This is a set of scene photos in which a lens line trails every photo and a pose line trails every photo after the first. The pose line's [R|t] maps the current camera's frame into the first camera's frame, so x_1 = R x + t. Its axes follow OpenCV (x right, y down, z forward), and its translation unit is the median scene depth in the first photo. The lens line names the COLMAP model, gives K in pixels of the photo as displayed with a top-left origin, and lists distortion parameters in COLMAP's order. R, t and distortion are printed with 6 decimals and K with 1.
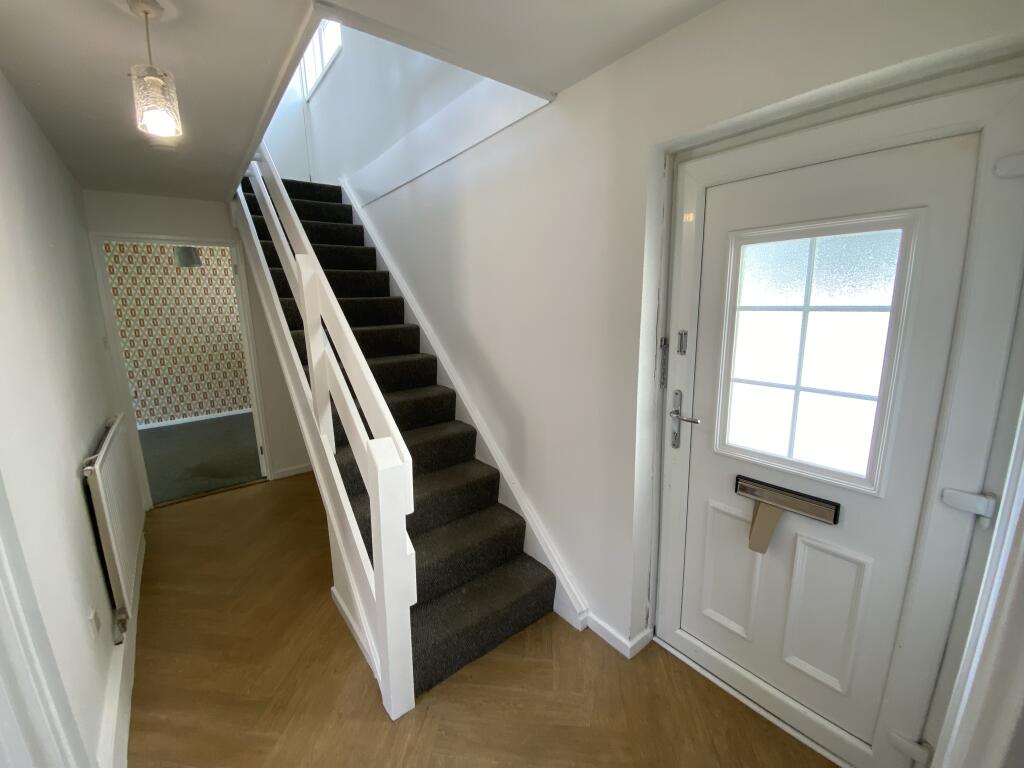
lens RADIAL K [[414.5, 0, 510.7], [0, 414.5, 381.1], [0, 0, 1]] dist [0.027397, -0.022794]
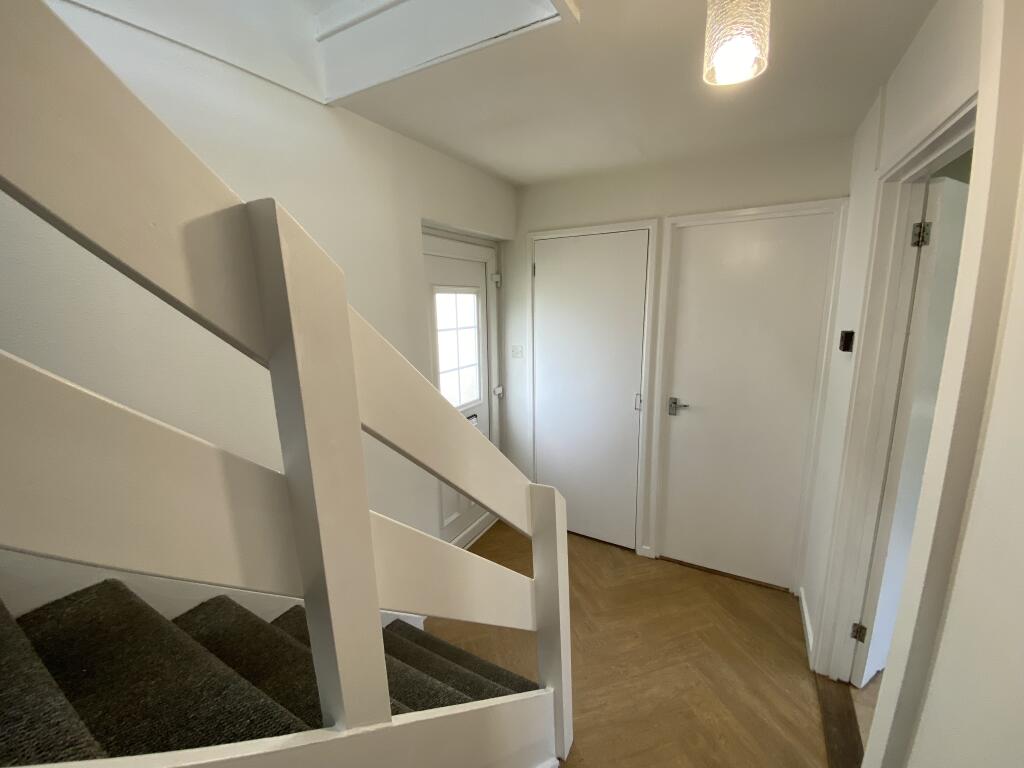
lens RADIAL K [[414.5, 0, 510.7], [0, 414.5, 381.1], [0, 0, 1]] dist [0.027397, -0.022794]
pose [[-0.392458, -0.138762, 0.909242, -1.239304], [0.201729, 0.951499, 0.232284, -0.342296], [-0.897375, 0.274582, -0.345431, 1.516262]]
